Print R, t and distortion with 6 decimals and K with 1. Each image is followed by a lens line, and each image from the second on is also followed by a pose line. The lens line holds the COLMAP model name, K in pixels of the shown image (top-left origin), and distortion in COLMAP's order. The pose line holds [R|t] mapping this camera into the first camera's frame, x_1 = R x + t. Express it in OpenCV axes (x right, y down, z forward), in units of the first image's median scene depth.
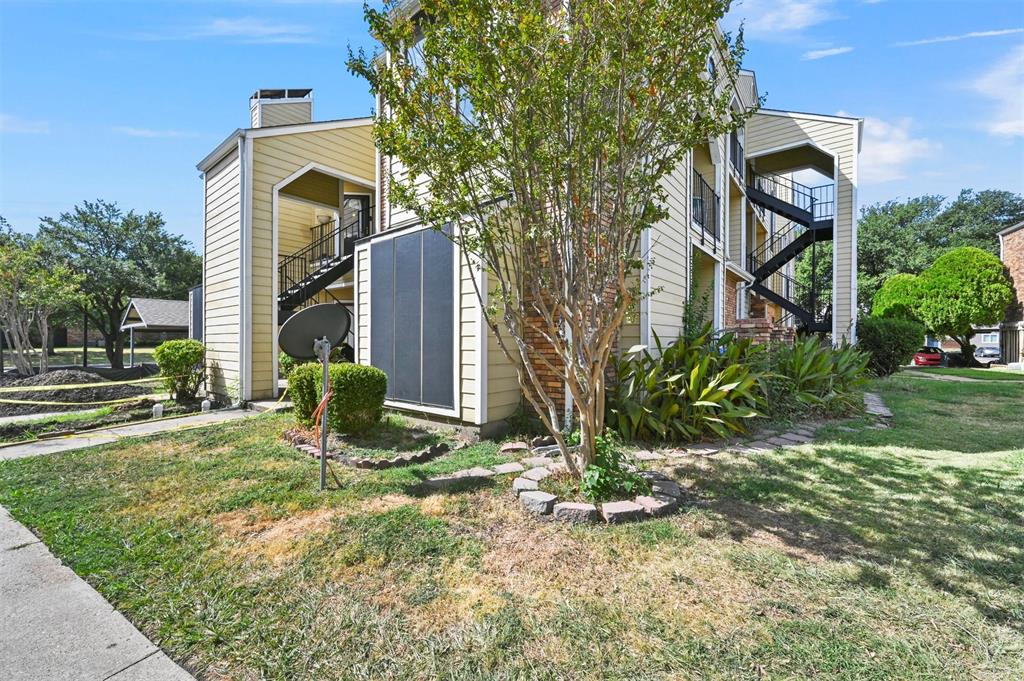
lens RADIAL K [[405.3, 0, 512.0], [0, 405.3, 340.5], [0, 0, 1]] dist [0.001396, 0.000336]
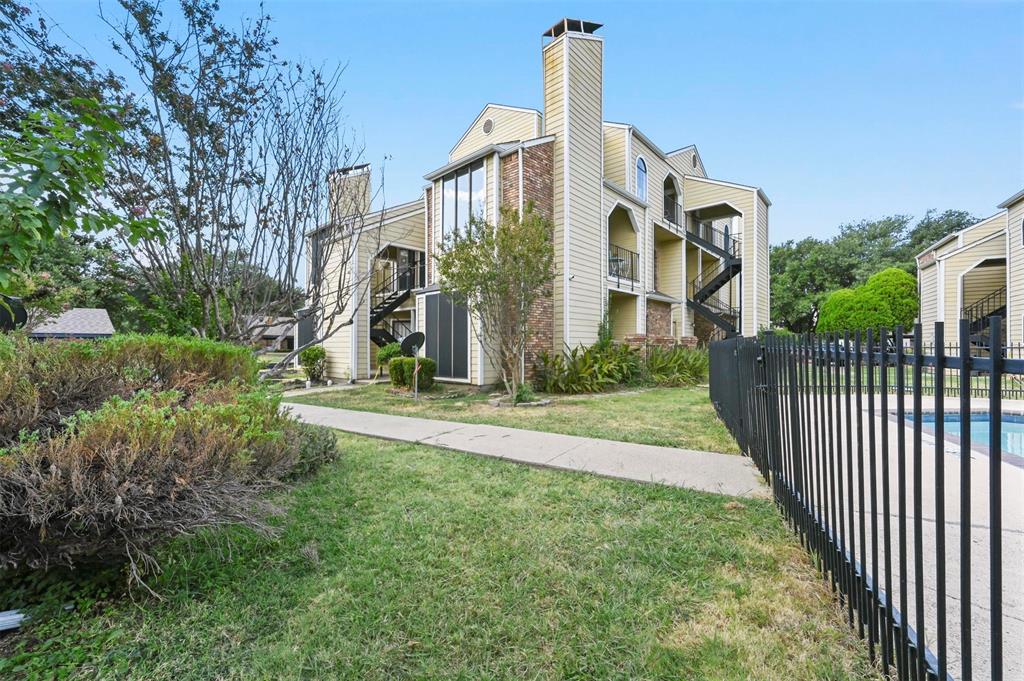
lens RADIAL K [[405.3, 0, 512.0], [0, 405.3, 340.5], [0, 0, 1]] dist [0.001396, 0.000336]
pose [[0.998302, -0.002208, -0.058203, 0.142166], [0.001595, 0.999943, -0.010578, -0.004525], [0.058223, 0.010467, 0.998249, -0.742673]]
